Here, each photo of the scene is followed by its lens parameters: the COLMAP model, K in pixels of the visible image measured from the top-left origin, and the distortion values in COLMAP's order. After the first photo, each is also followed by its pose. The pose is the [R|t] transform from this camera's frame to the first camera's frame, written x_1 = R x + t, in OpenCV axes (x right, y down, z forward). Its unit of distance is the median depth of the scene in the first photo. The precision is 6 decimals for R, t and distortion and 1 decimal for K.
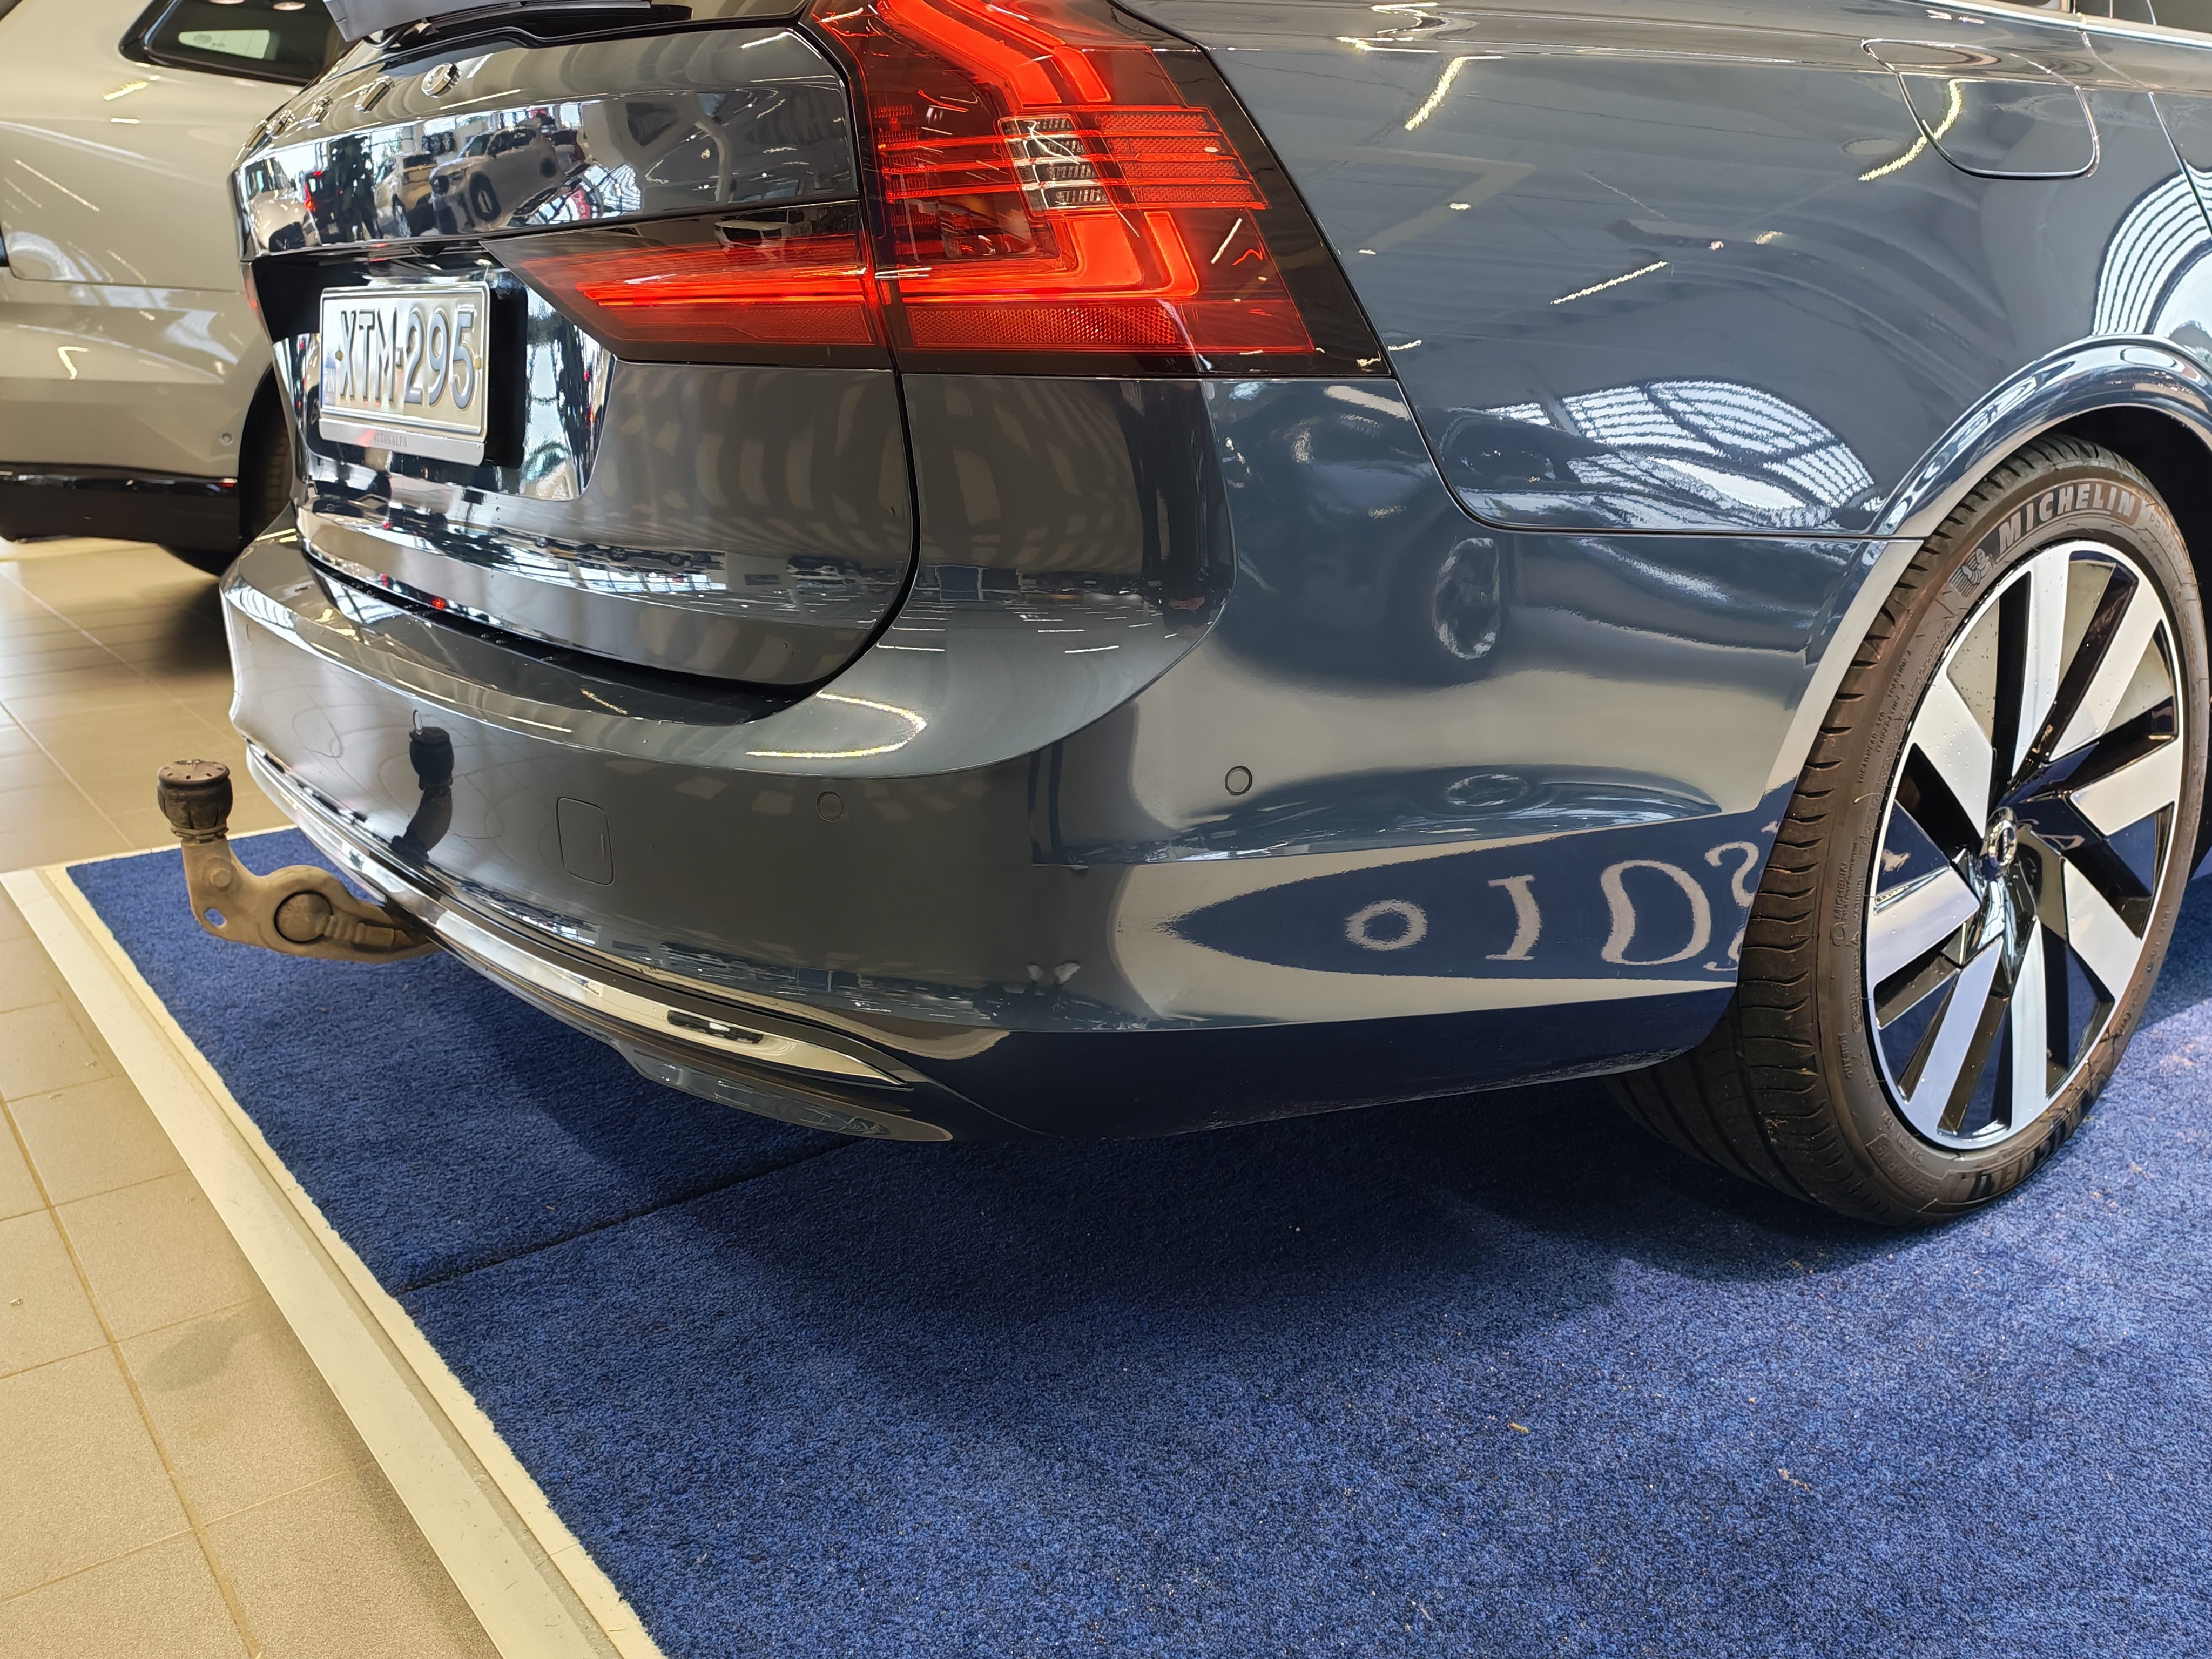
lens RADIAL K [[1894.0, 0, 1030.1], [0, 1894.0, 842.5], [0, 0, 1]] dist [-0.005357, 0.000222]
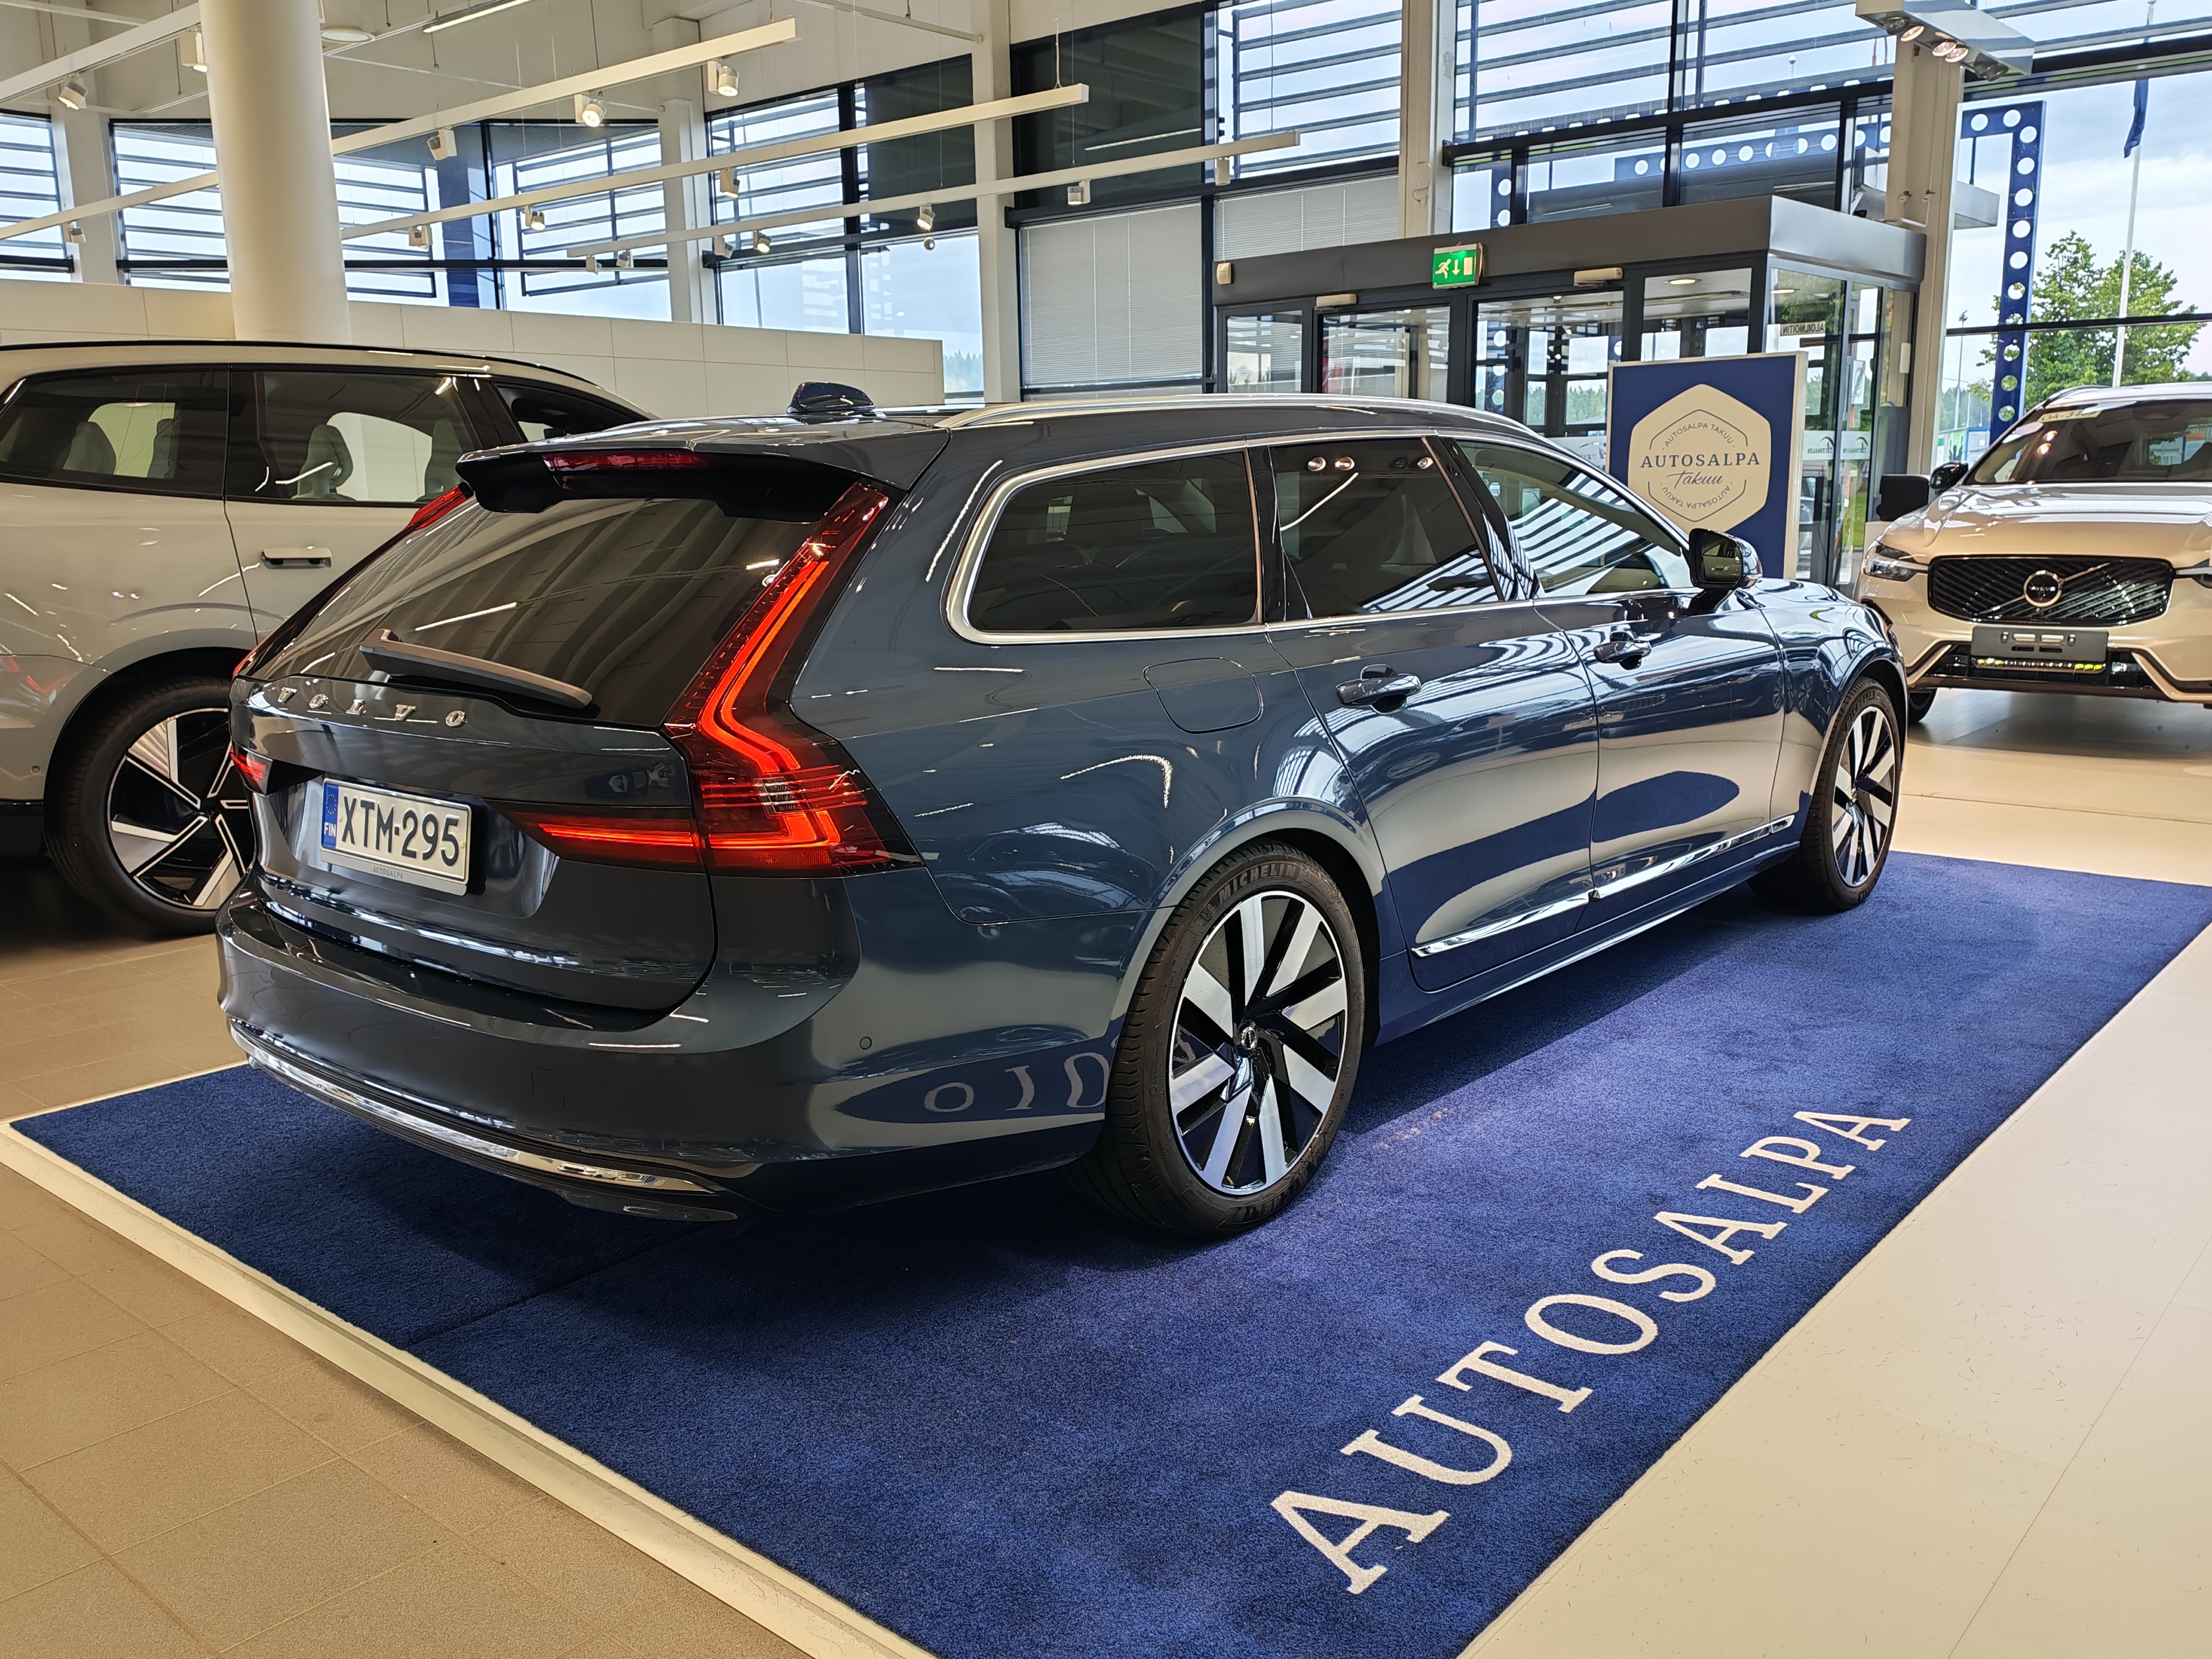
lens RADIAL K [[1824.2, 0, 1114.6], [0, 1824.2, 829.0], [0, 0, 1]] dist [0.088882, -0.160013]
pose [[0.969511, -0.030799, 0.243106, -0.097064], [0.055823, 0.993745, -0.096724, -0.045338], [-0.238606, 0.107346, 0.965165, -0.952509]]
